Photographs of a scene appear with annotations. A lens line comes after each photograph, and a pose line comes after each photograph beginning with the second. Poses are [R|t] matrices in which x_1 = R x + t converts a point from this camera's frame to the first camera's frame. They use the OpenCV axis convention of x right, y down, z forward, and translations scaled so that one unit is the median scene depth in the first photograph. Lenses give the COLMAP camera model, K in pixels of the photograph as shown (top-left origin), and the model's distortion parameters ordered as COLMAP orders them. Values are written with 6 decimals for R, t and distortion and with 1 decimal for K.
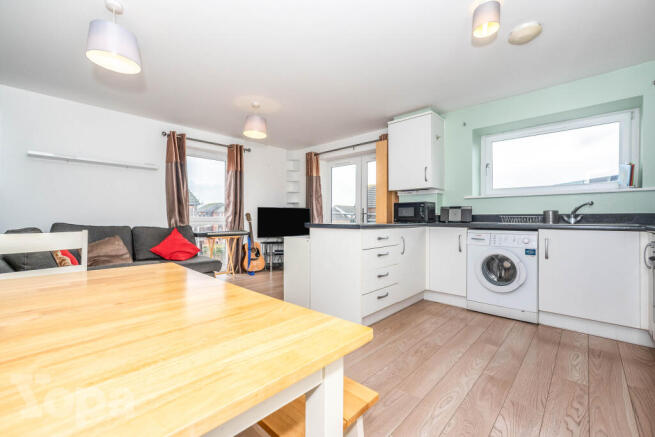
lens RADIAL K [[278.4, 0, 328.6], [0, 278.4, 219.2], [0, 0, 1]] dist [-0.027143, 0.017925]
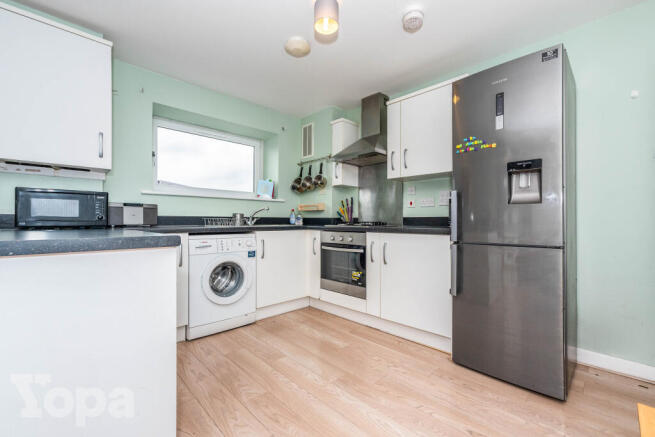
lens RADIAL K [[278.4, 0, 328.6], [0, 278.4, 219.2], [0, 0, 1]] dist [-0.027143, 0.017925]
pose [[0.048800, 0.006143, 0.998790, -0.208073], [-0.001601, 0.999980, -0.006072, -0.003075], [-0.998807, -0.001303, 0.048808, 0.497060]]
